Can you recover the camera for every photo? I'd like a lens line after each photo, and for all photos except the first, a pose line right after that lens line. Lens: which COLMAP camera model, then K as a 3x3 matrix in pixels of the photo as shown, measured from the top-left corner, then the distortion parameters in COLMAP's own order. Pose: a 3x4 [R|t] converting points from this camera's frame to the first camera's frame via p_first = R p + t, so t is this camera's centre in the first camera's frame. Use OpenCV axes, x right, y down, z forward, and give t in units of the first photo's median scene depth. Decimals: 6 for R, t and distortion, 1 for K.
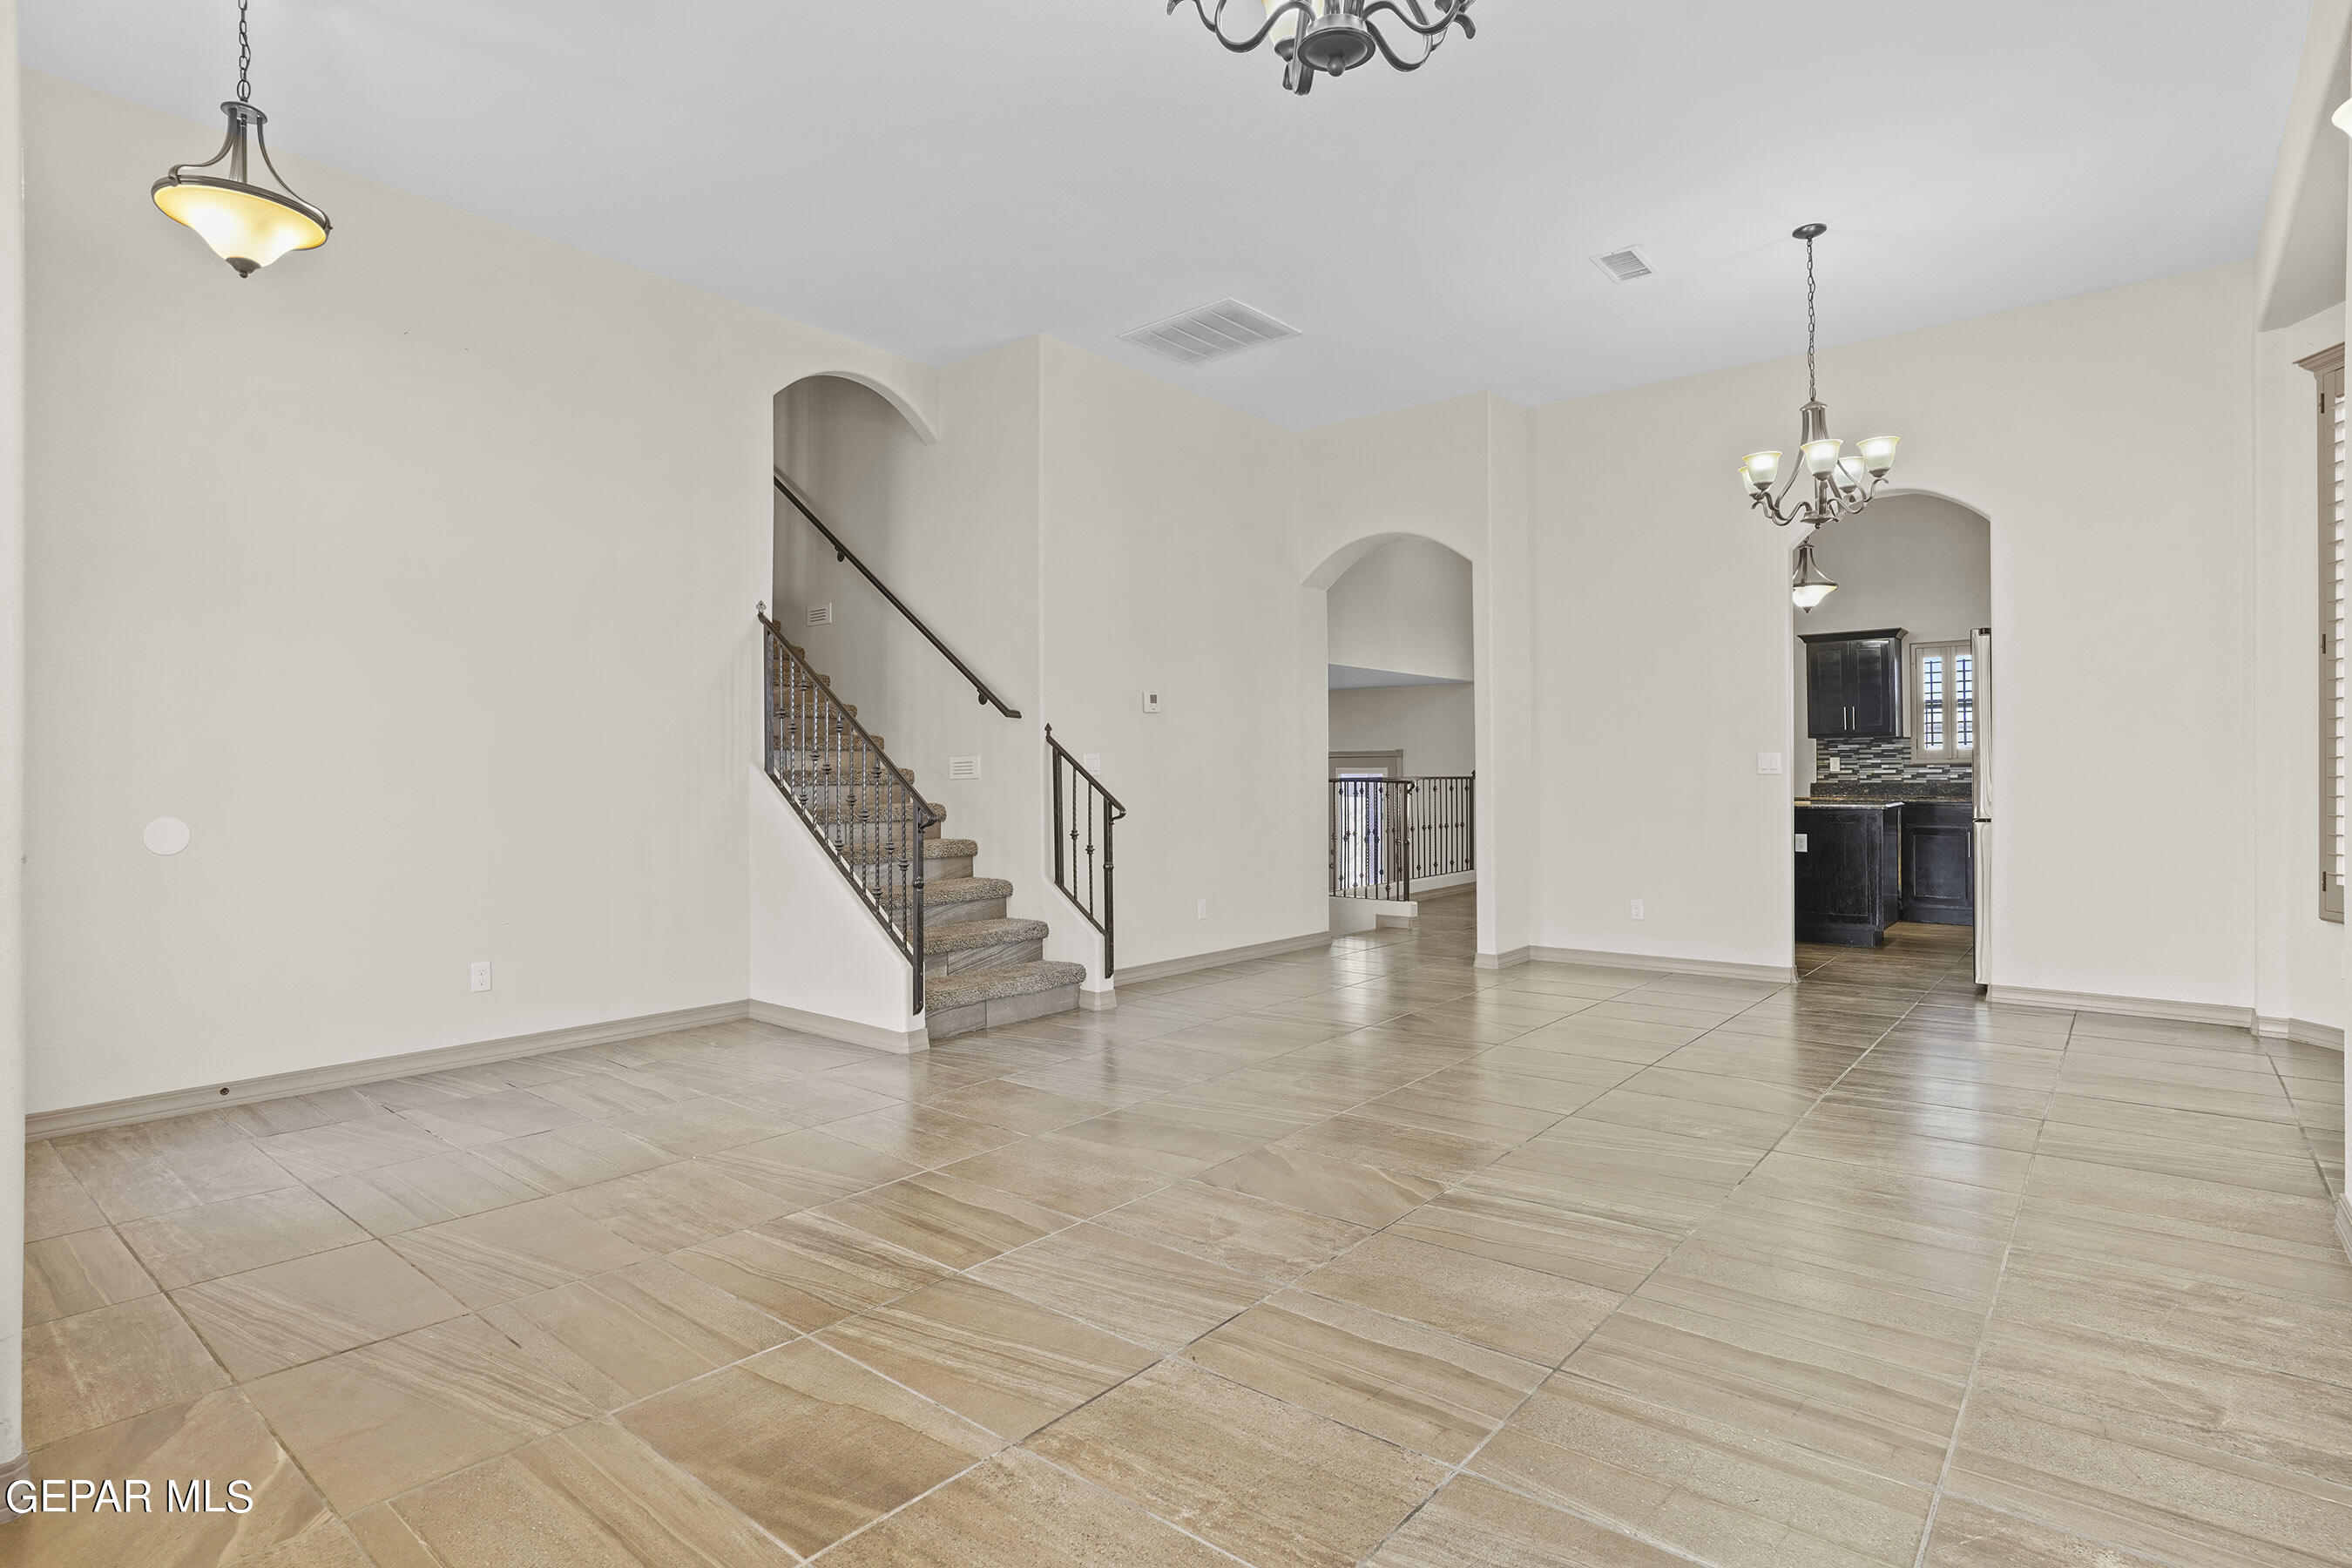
lens RADIAL K [[1190.4, 0, 1179.3], [0, 1190.4, 771.2], [0, 0, 1]] dist [0.003960, 0.000569]
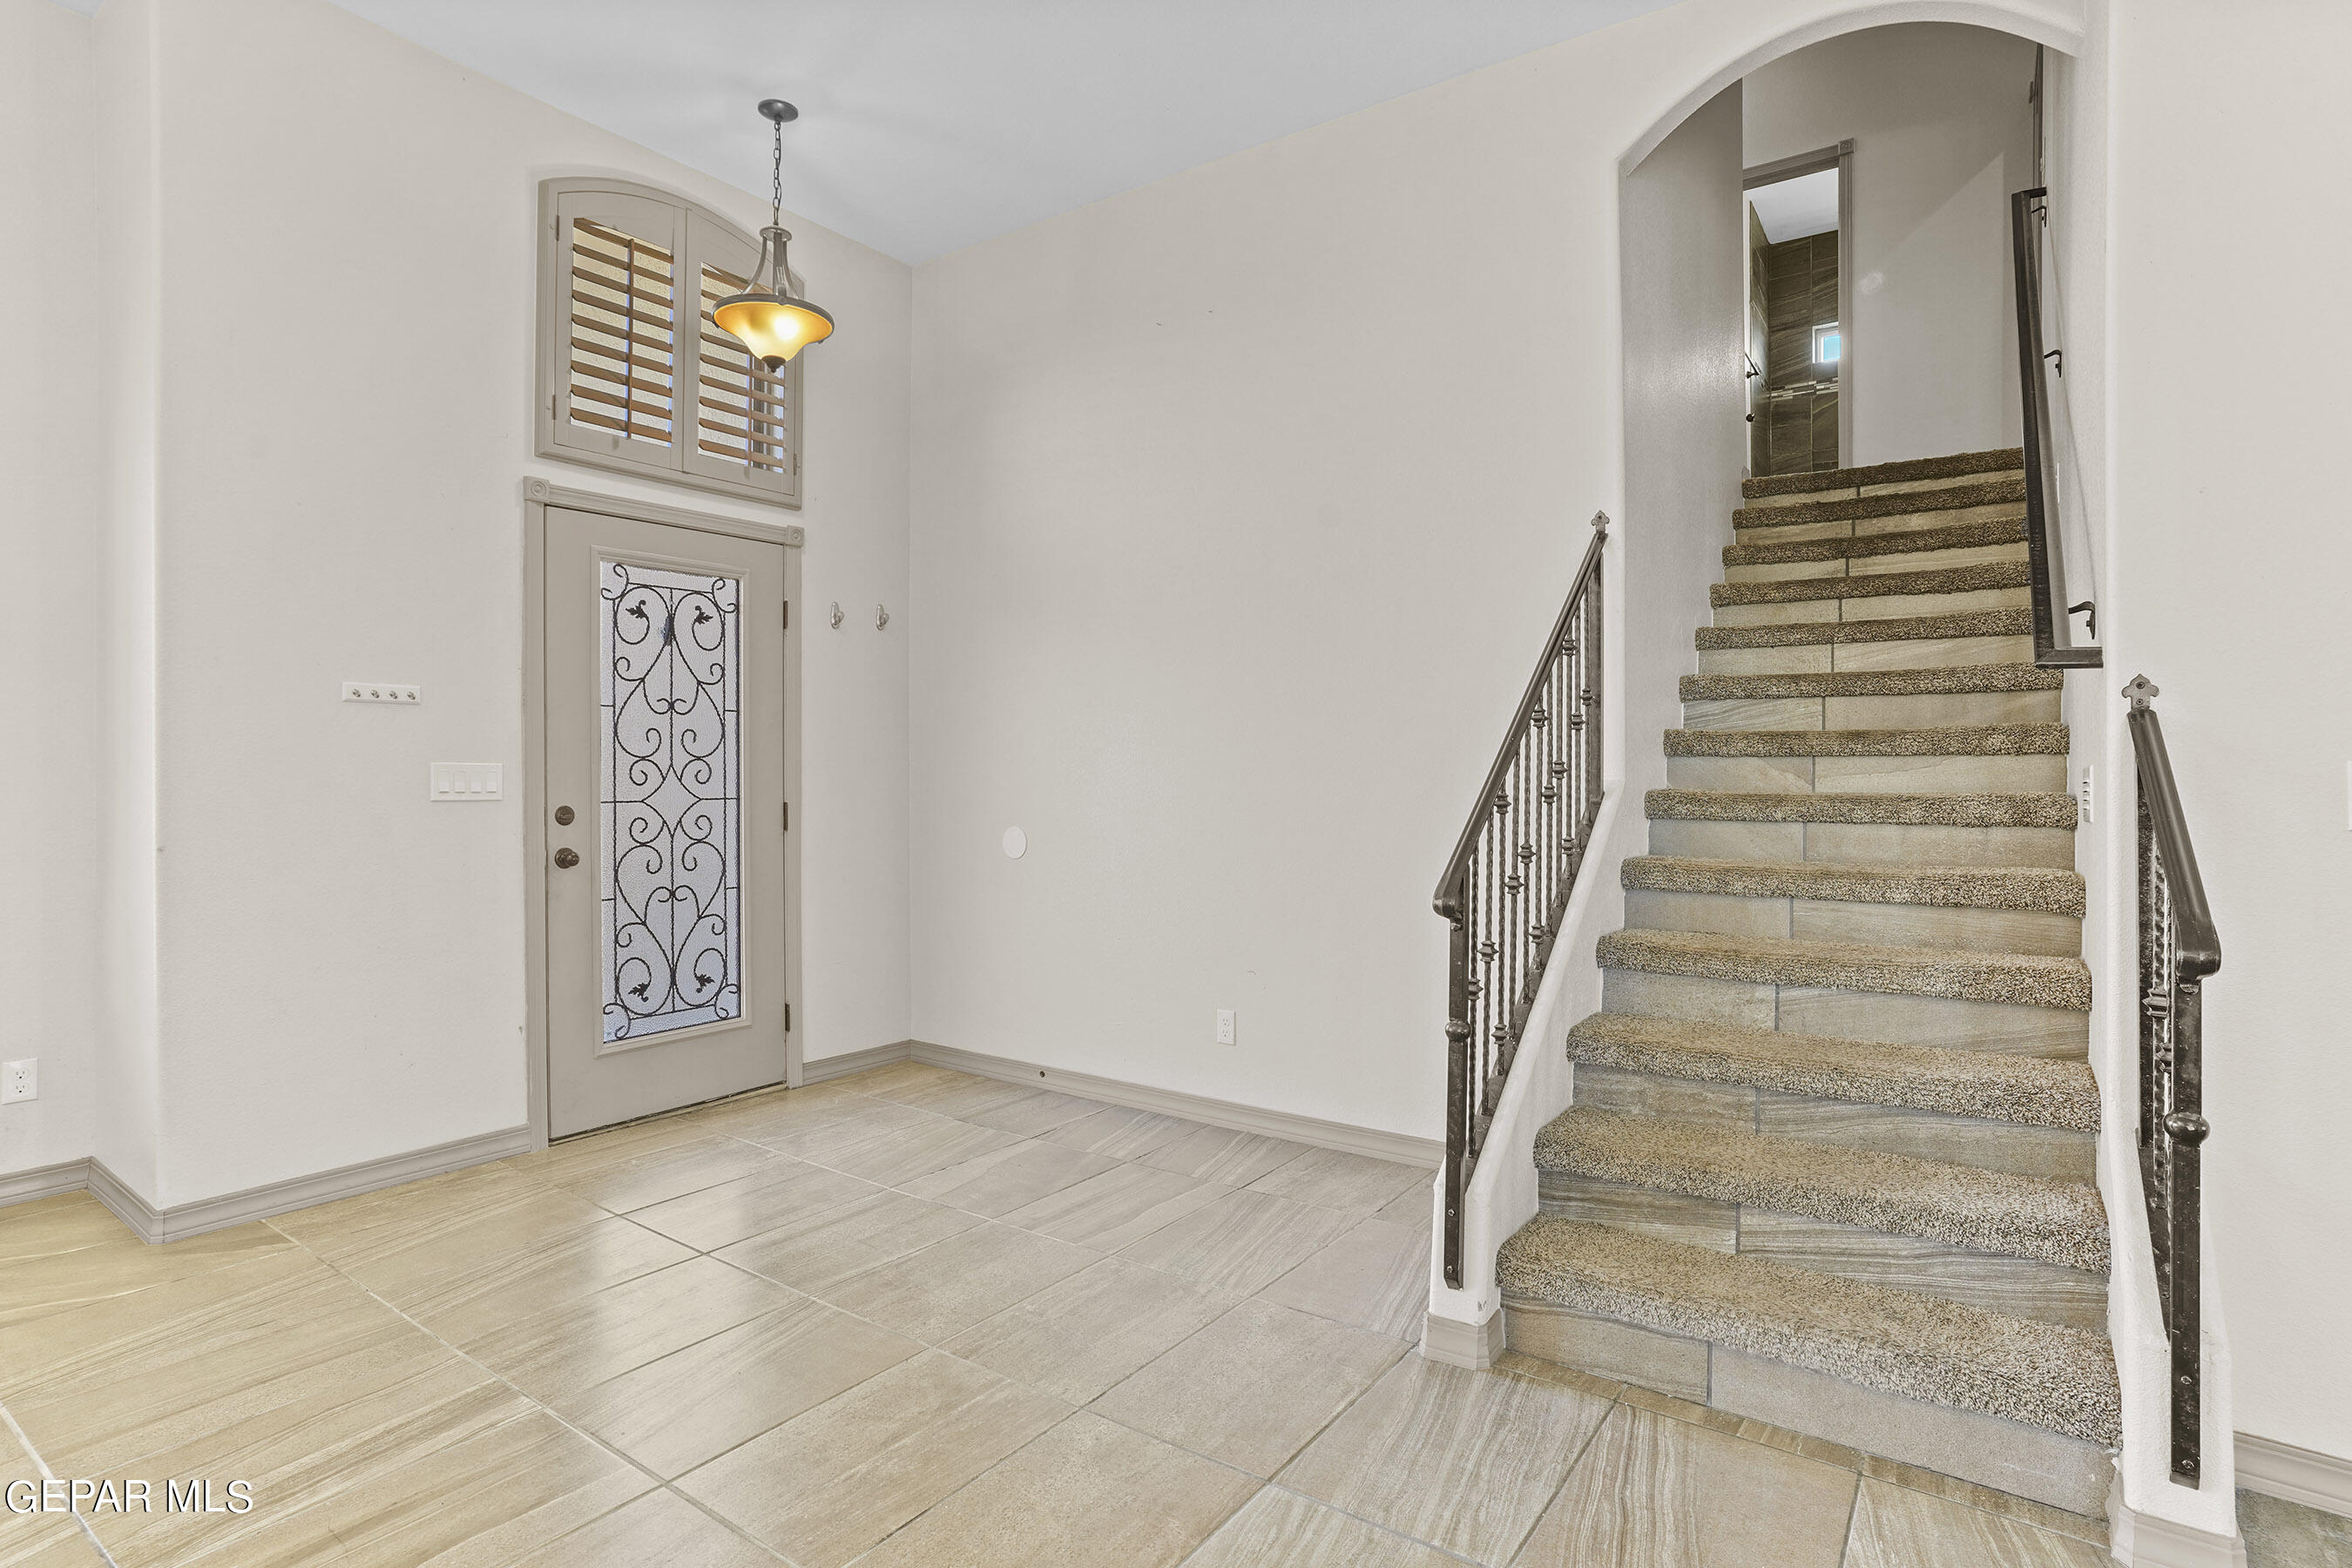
lens RADIAL K [[1175.9, 0, 1152.4], [0, 1175.9, 775.2], [0, 0, 1]] dist [-0.053738, 0.031614]
pose [[0.064421, -0.003831, -0.997915, 0.271702], [-0.003683, 0.999985, -0.004077, -0.010844], [0.997916, 0.003938, 0.064406, 0.865653]]
